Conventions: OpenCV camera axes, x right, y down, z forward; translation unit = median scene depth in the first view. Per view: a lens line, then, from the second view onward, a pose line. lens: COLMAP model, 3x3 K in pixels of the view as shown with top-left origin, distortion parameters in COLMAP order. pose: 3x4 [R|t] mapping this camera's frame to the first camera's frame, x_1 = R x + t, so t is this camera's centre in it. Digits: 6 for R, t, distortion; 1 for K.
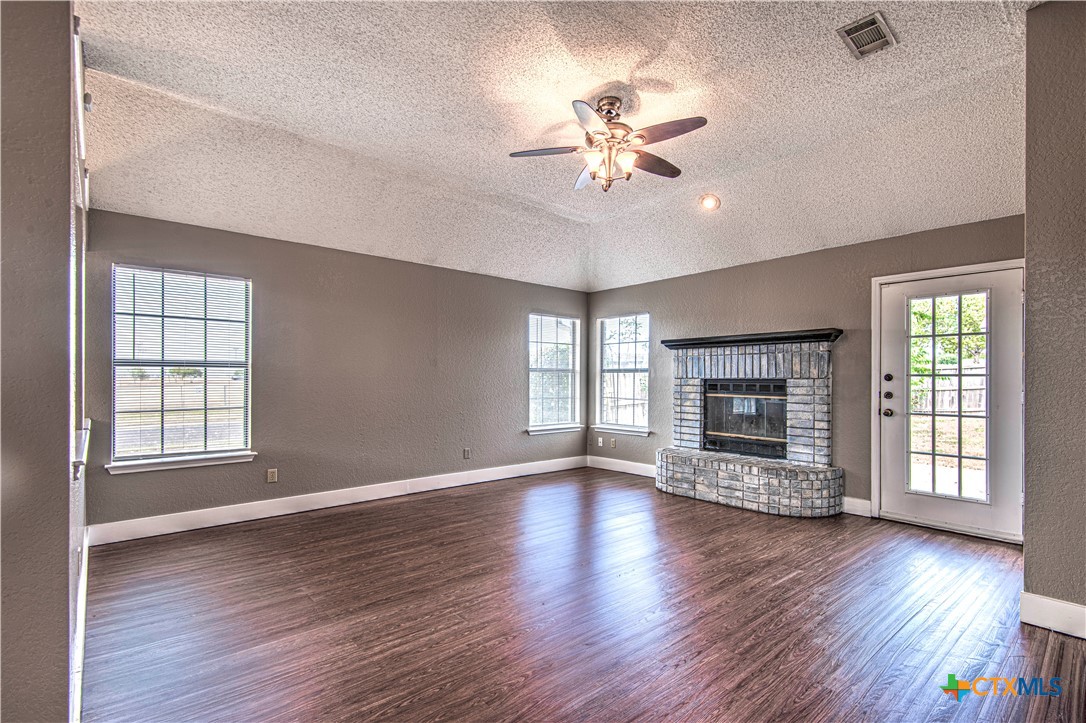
lens RADIAL K [[496.4, 0, 542.8], [0, 496.4, 381.1], [0, 0, 1]] dist [0.023868, -0.010294]
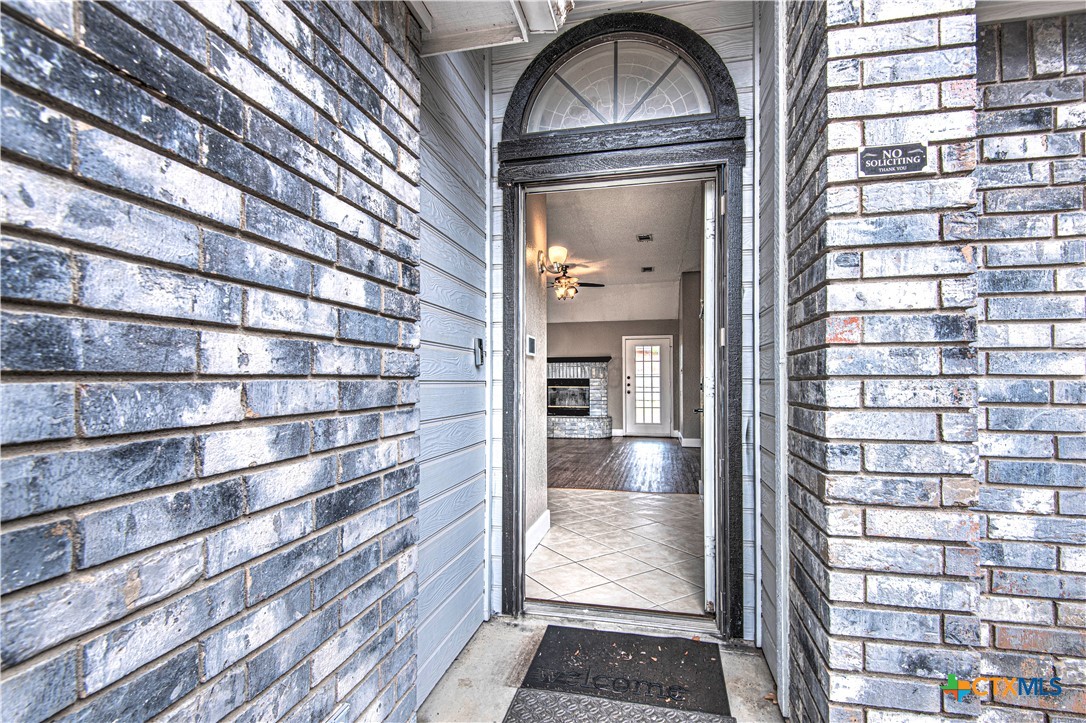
lens RADIAL K [[496.4, 0, 541.1], [0, 496.4, 376.8], [0, 0, 1]] dist [0.023868, -0.010294]
pose [[0.810884, 0.000495, 0.585207, -0.914268], [0.005146, 0.999955, -0.007976, 0.005208], [-0.585185, 0.009479, 0.810845, -0.606017]]
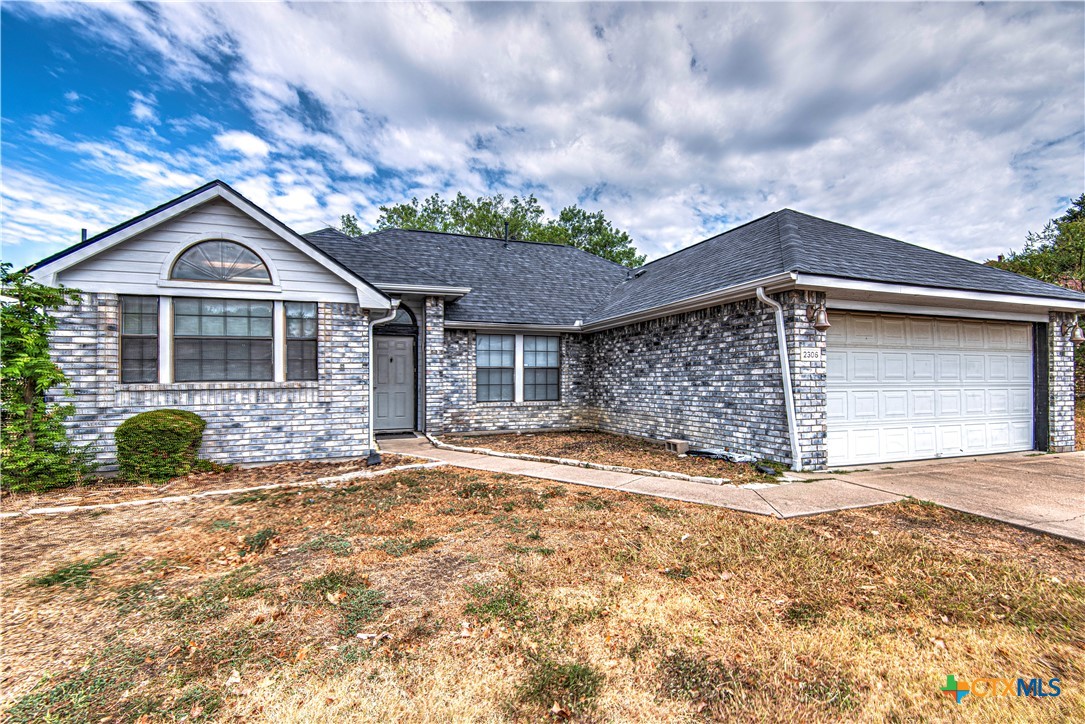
lens RADIAL K [[496.0, 0, 549.6], [0, 496.0, 377.7], [0, 0, 1]] dist [0.023868, -0.010294]
pose [[0.346695, -0.006408, 0.937956, -7.057713], [0.002795, 0.999979, 0.005798, -0.057270], [-0.937974, 0.000611, 0.346706, -5.040188]]
